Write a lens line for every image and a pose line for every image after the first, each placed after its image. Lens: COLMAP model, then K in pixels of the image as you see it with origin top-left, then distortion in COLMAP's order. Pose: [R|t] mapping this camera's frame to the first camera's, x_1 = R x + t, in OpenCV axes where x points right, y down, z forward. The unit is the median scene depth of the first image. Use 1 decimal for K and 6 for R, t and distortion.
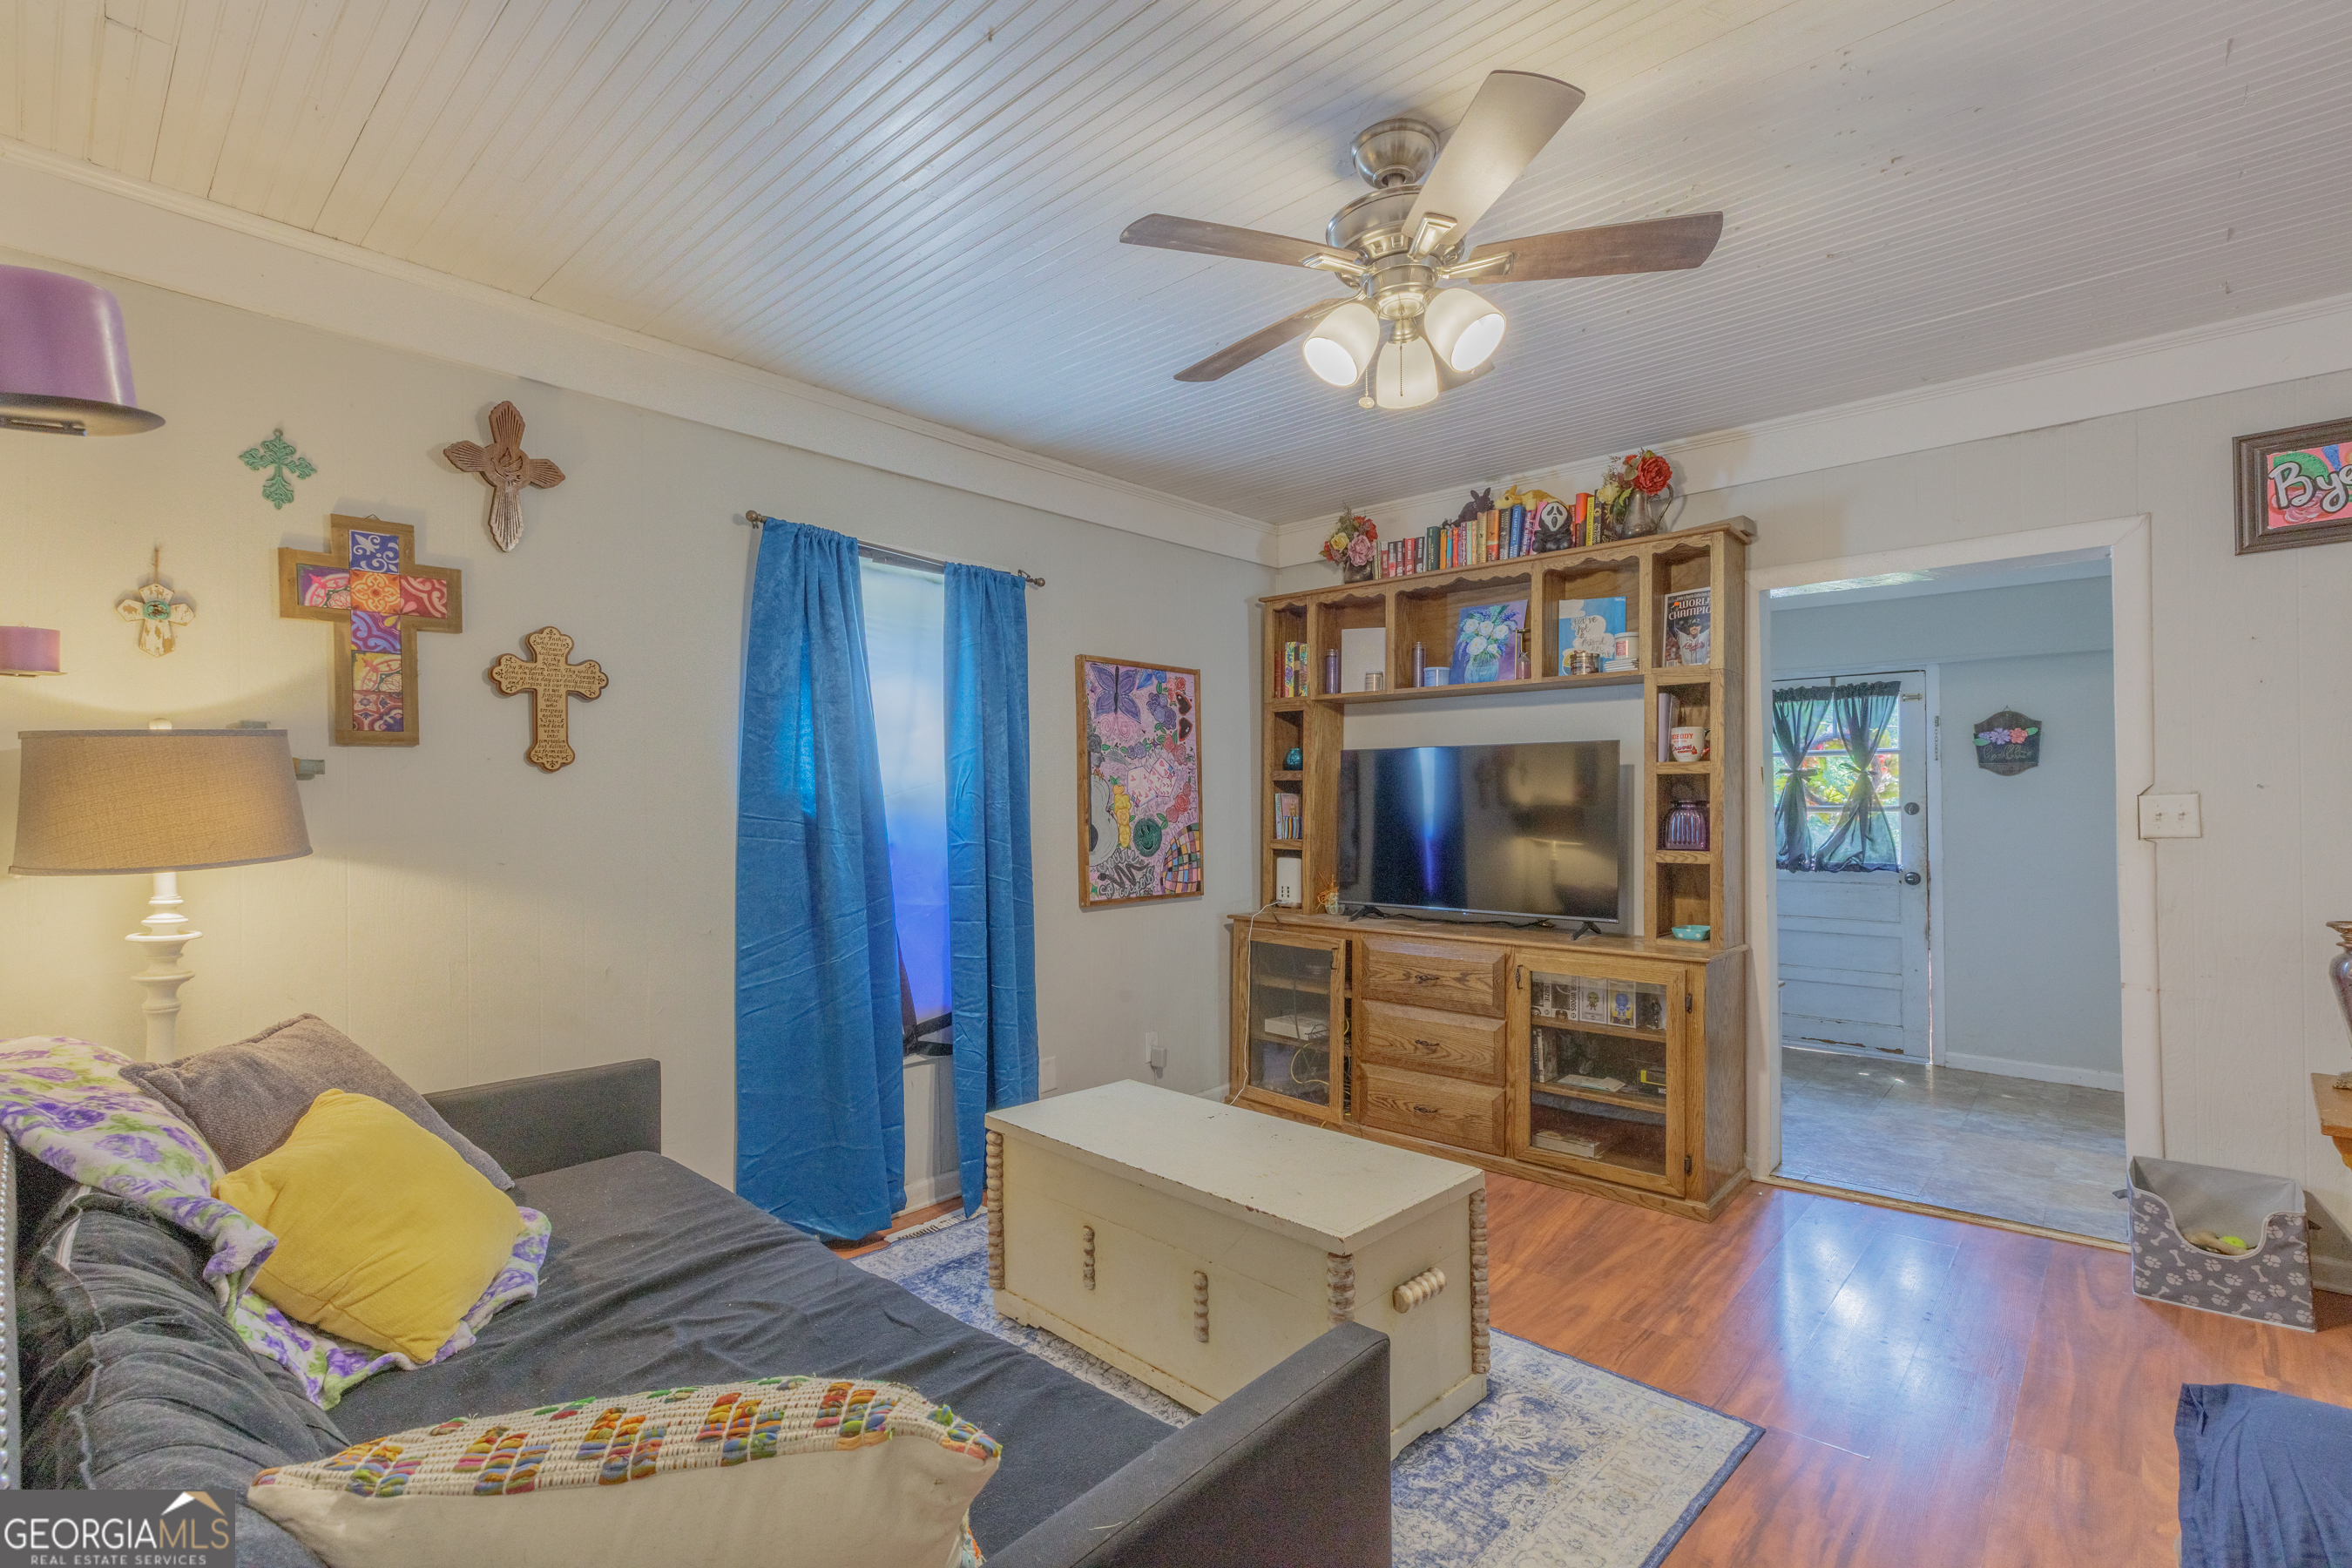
lens RADIAL K [[1074.1, 0, 1168.3], [0, 1074.1, 789.5], [0, 0, 1]] dist [0.009714, -0.001637]
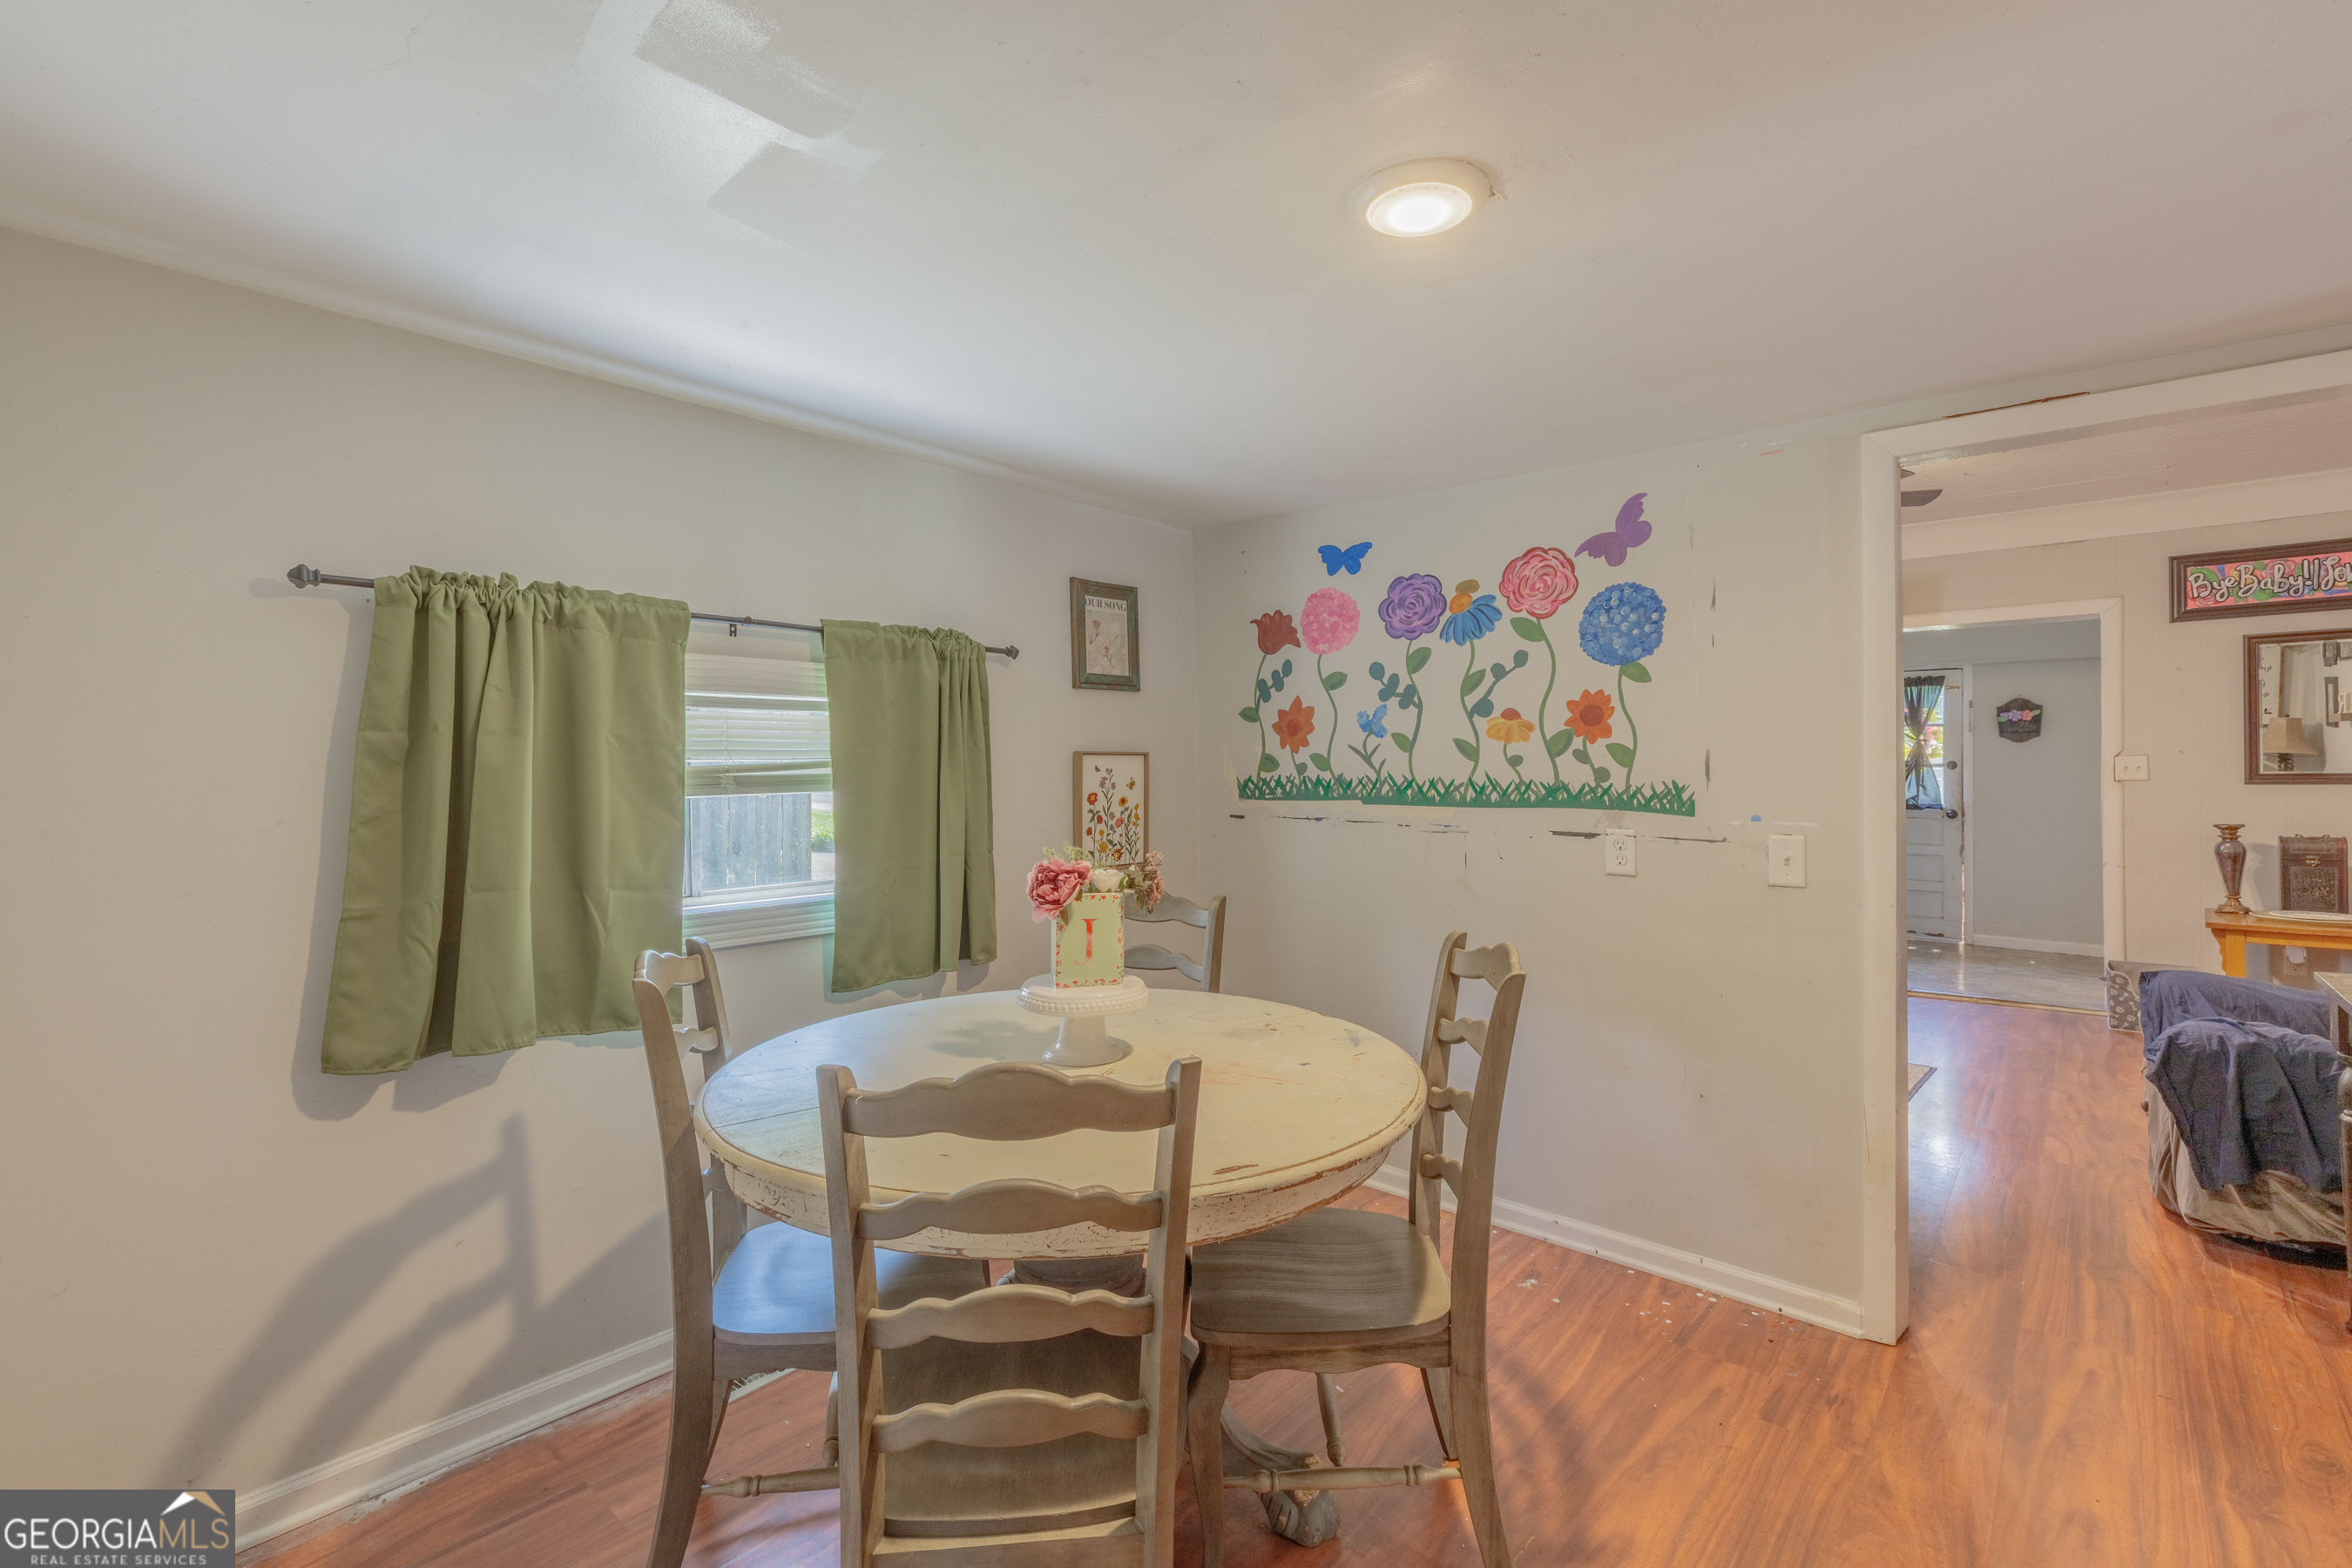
lens RADIAL K [[1074.1, 0, 1186.6], [0, 1074.1, 759.9], [0, 0, 1]] dist [0.009714, -0.001637]
pose [[0.999313, 0.004288, 0.036800, -0.400747], [-0.004719, 0.999921, 0.011623, -0.001193], [-0.036747, -0.011788, 0.999255, -0.415828]]
